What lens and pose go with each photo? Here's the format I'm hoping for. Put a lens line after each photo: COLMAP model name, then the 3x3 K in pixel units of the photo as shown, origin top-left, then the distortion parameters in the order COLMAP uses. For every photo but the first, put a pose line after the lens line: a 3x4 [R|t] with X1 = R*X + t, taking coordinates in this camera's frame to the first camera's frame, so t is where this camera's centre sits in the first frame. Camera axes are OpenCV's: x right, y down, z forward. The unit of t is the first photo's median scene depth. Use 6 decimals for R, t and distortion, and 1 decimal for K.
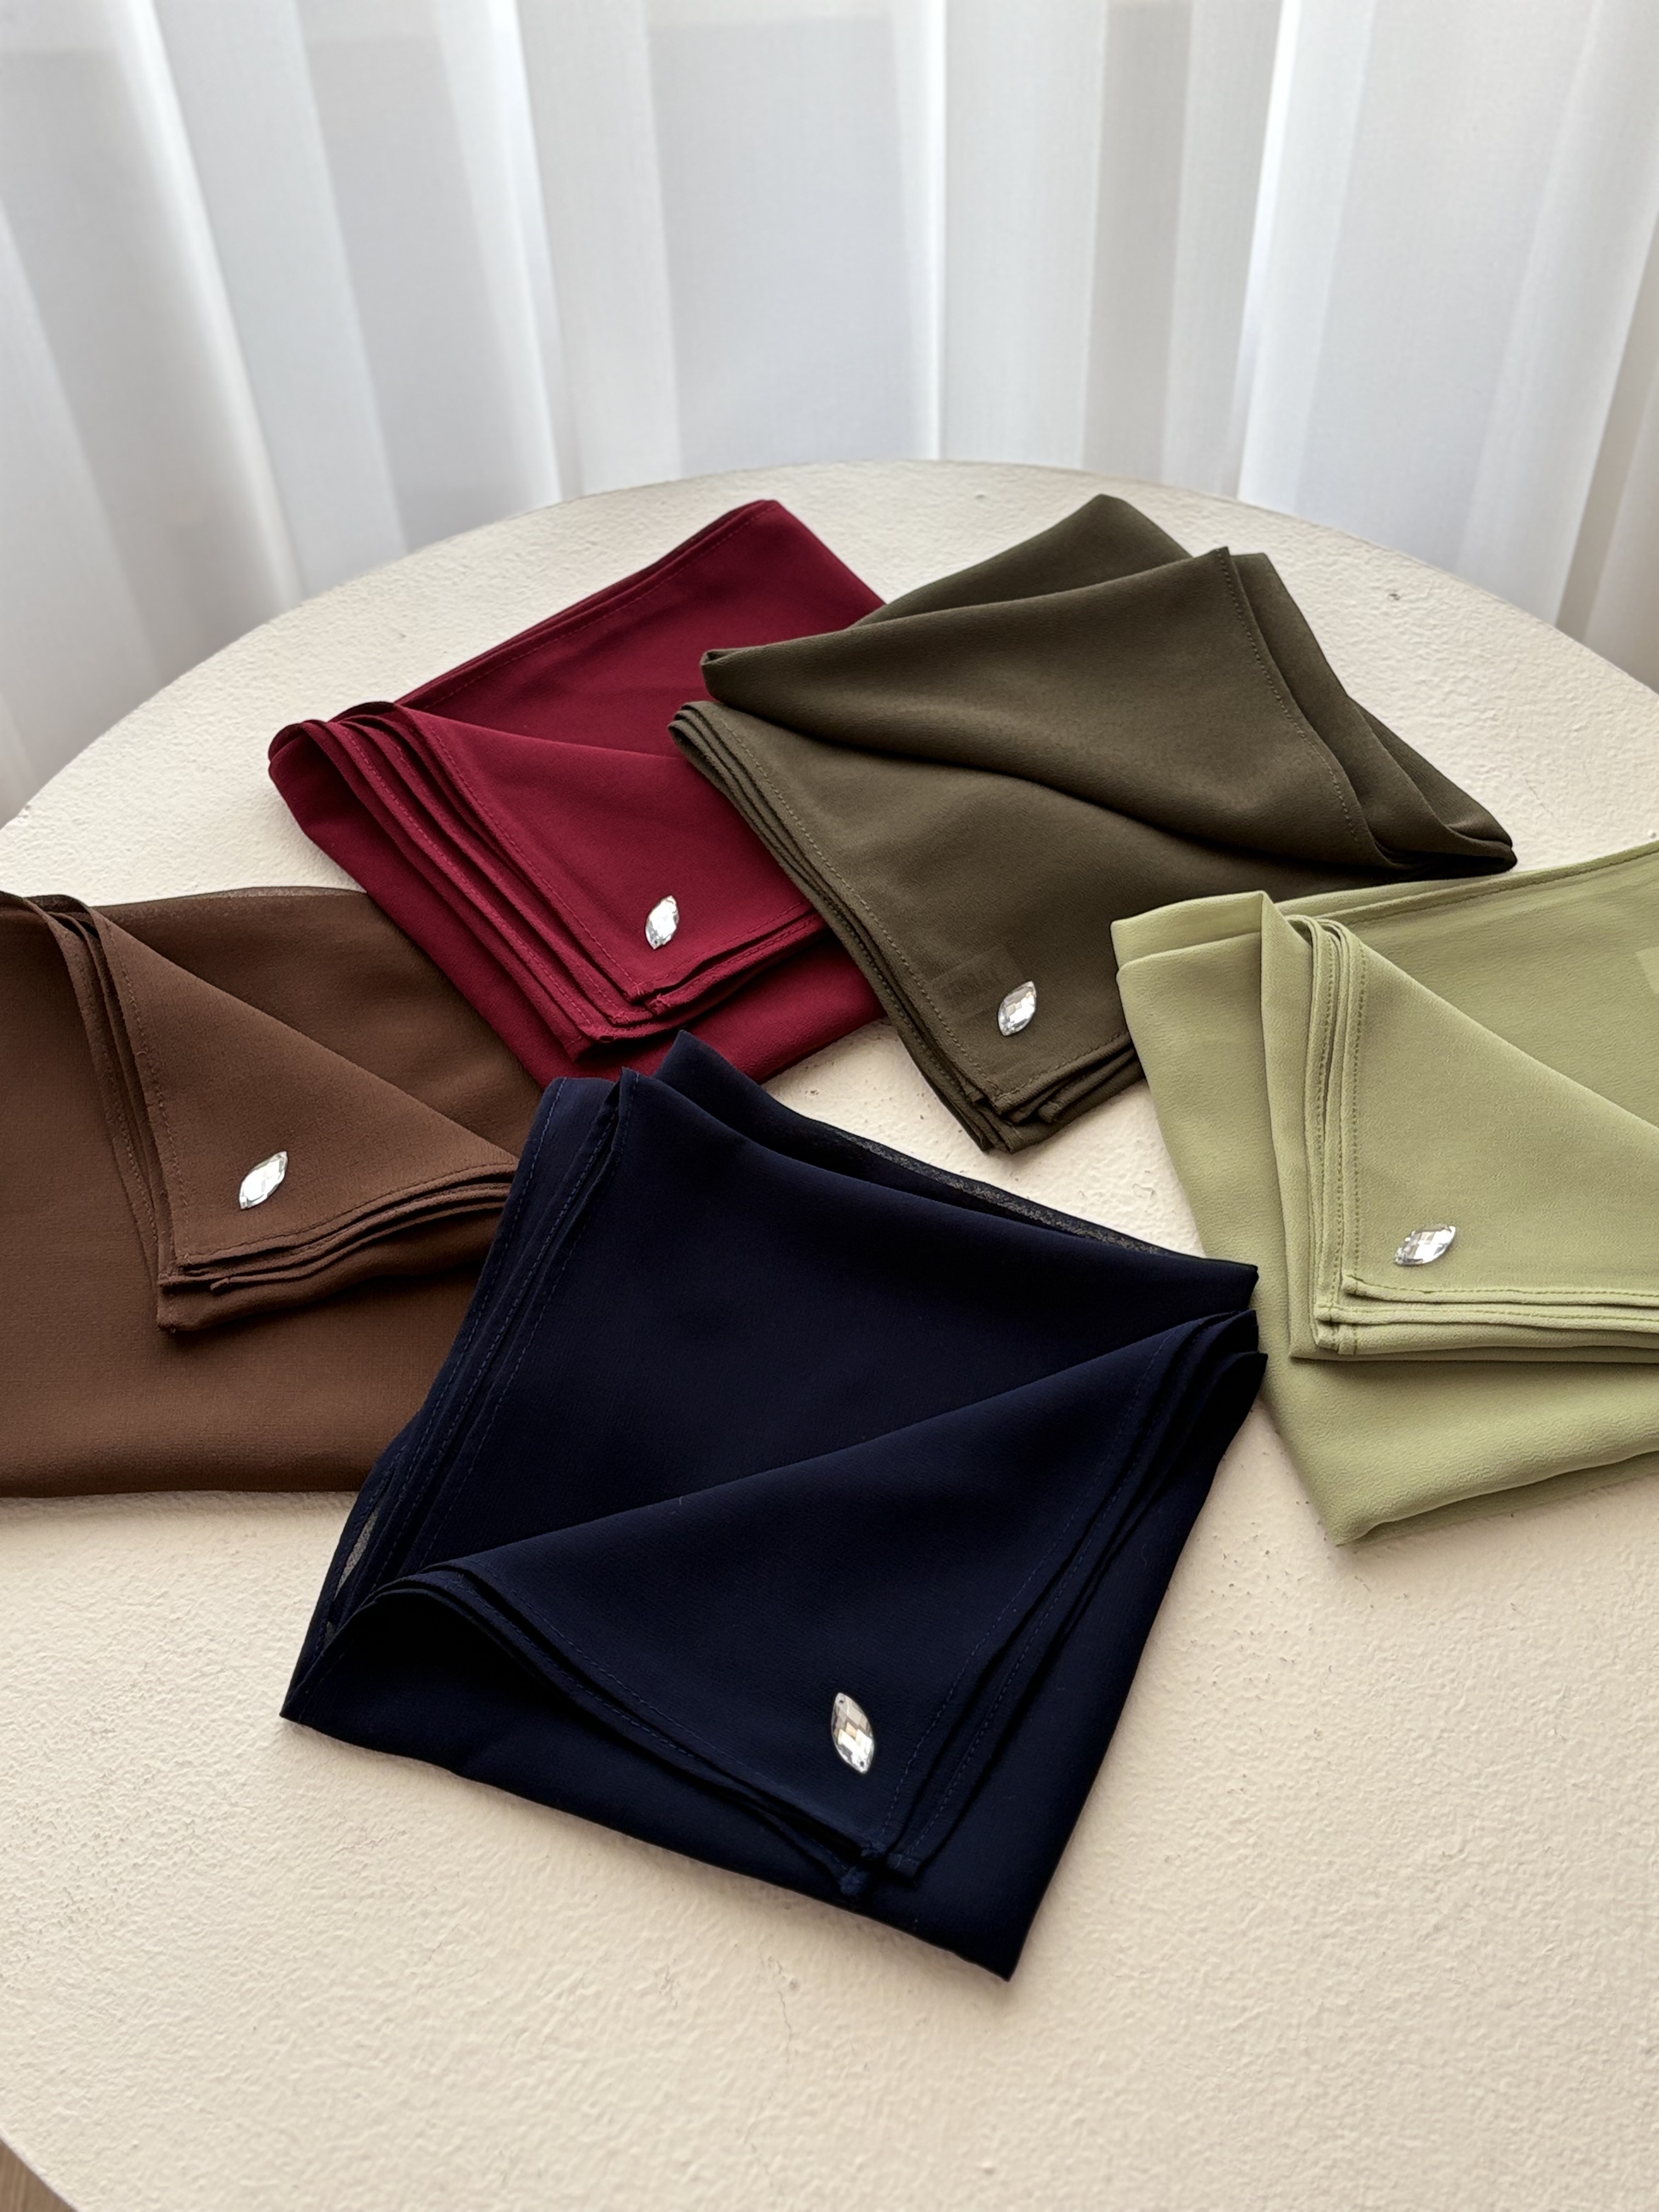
lens RADIAL K [[2621.5, 0, 829.5], [0, 2621.5, 1106.0], [0, 0, 1]] dist [0.212993, -0.840380]
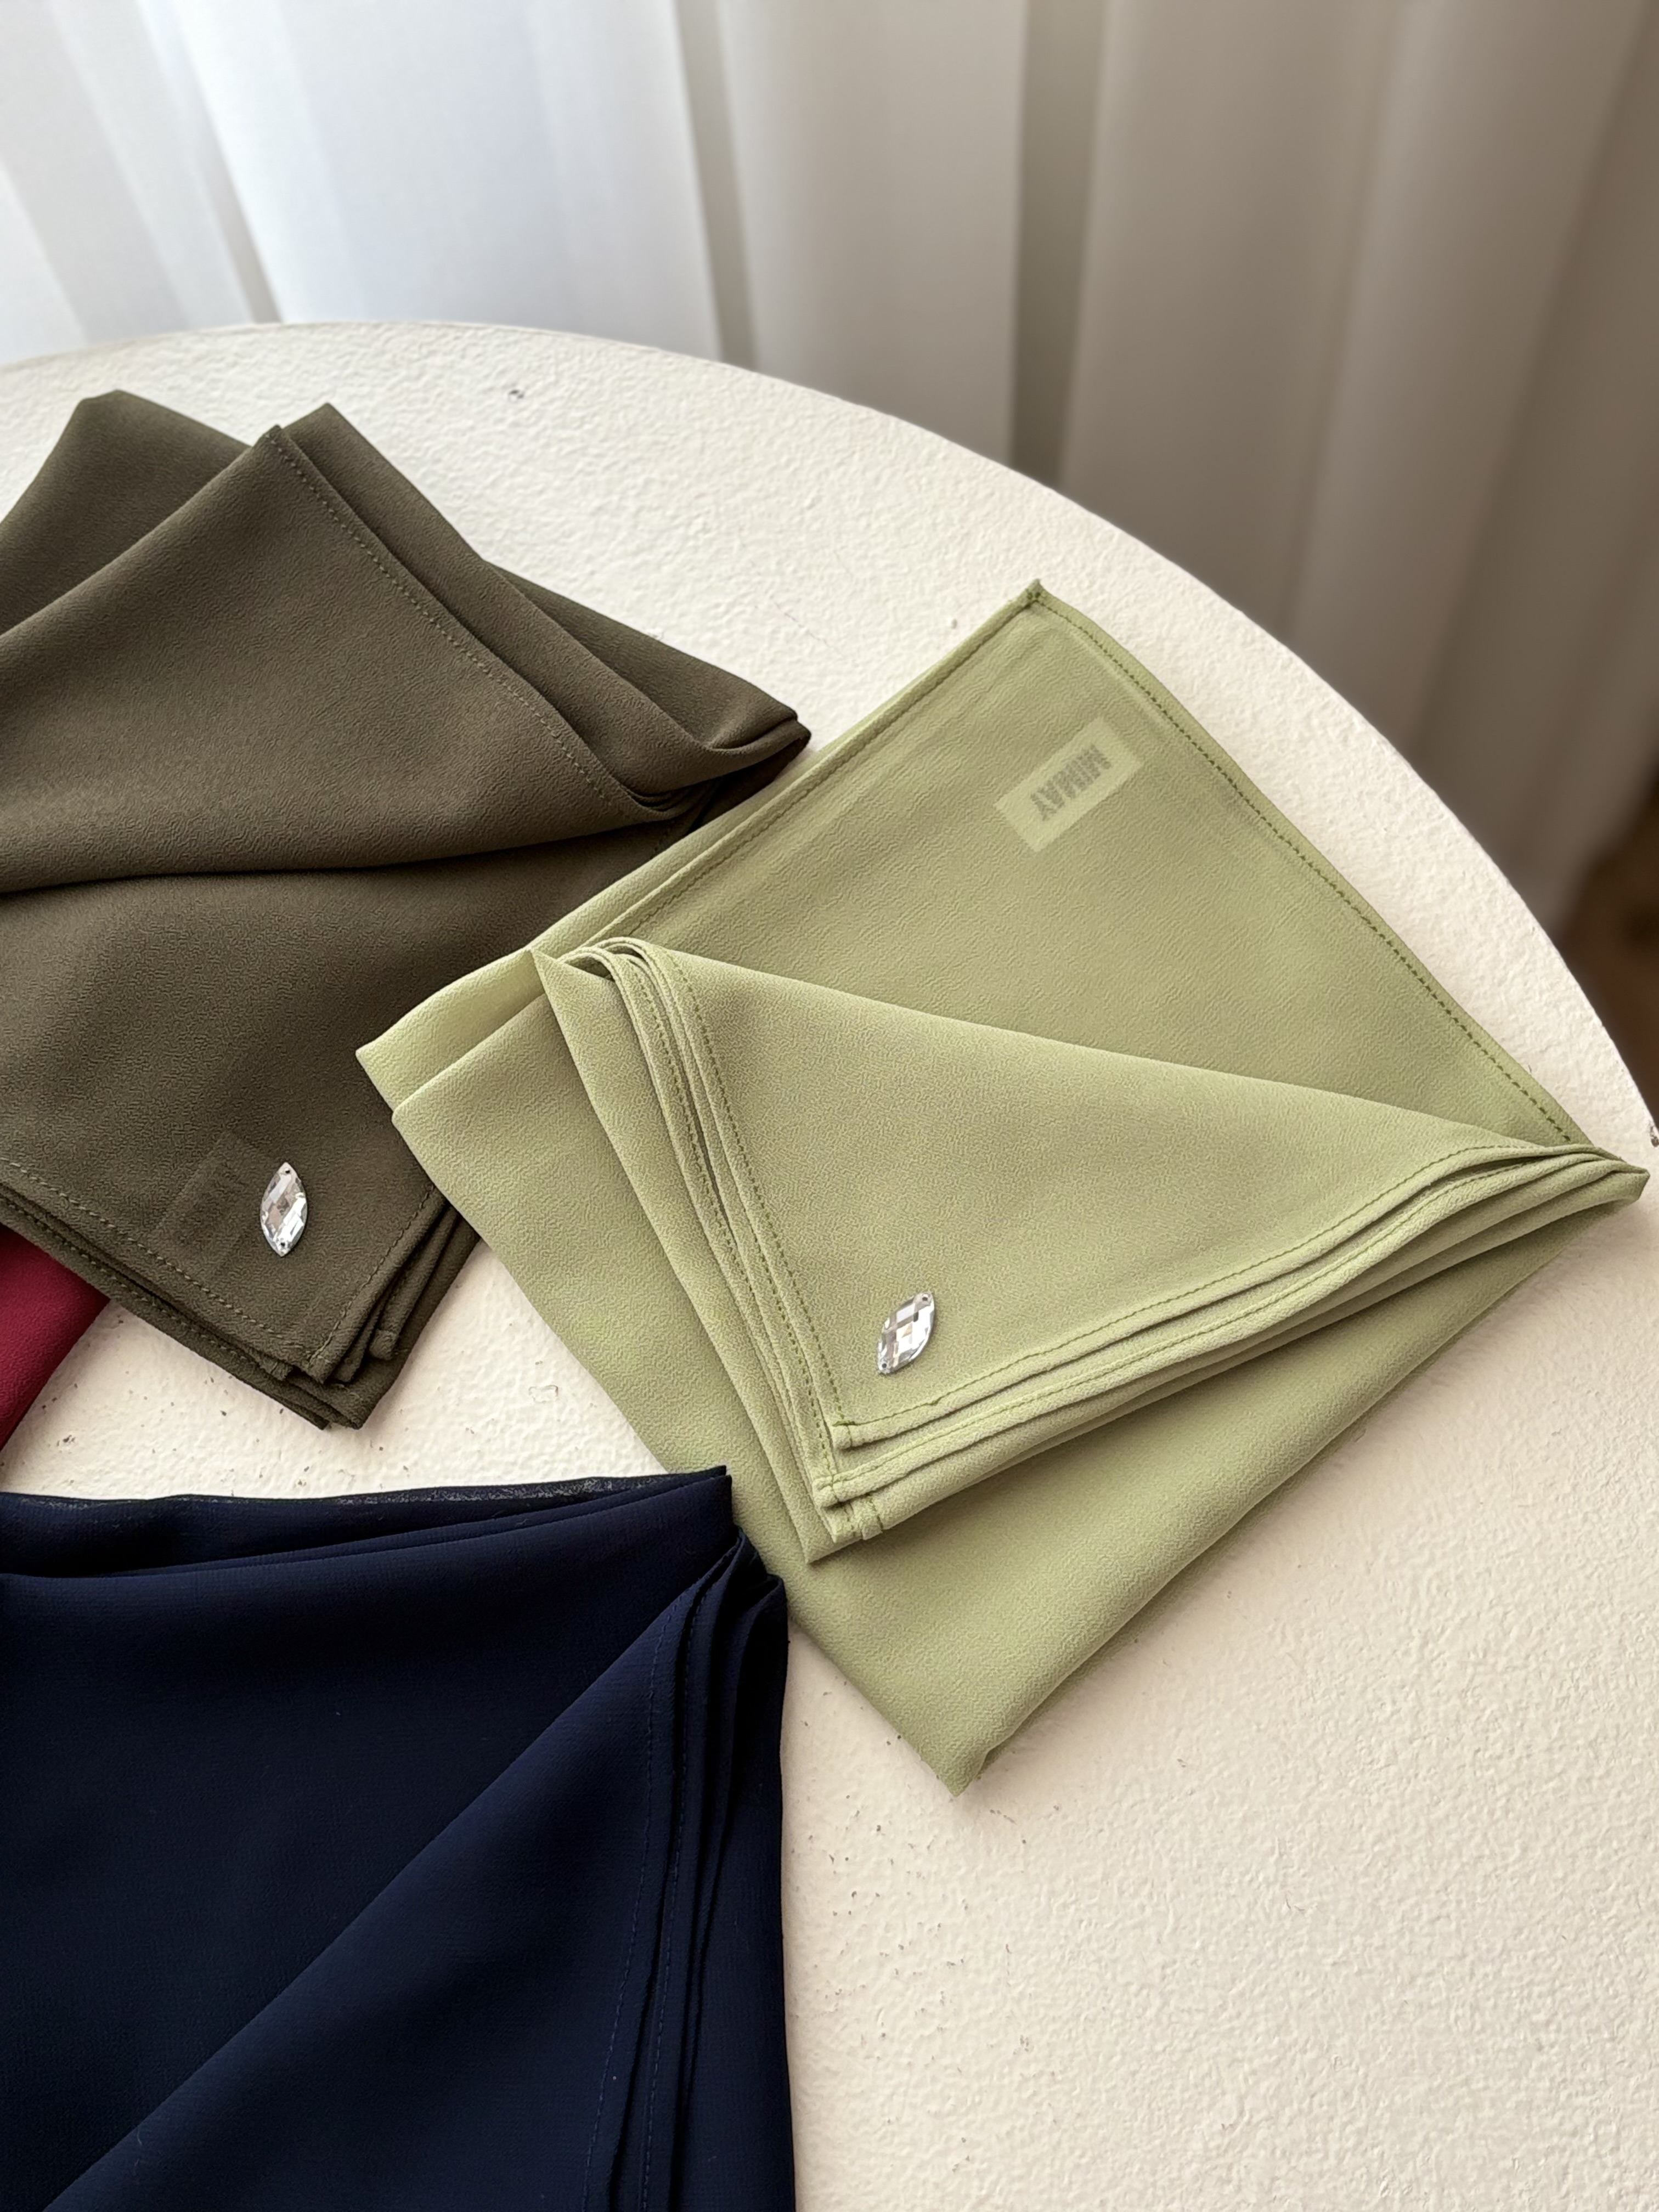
lens RADIAL K [[2621.5, 0, 829.5], [0, 2621.5, 1106.0], [0, 0, 1]] dist [0.212993, -0.840380]
pose [[0.895981, -0.414464, 0.159490, 0.108136], [0.364723, 0.891656, 0.268191, -0.215786], [-0.253366, -0.182124, 0.950072, 0.283657]]
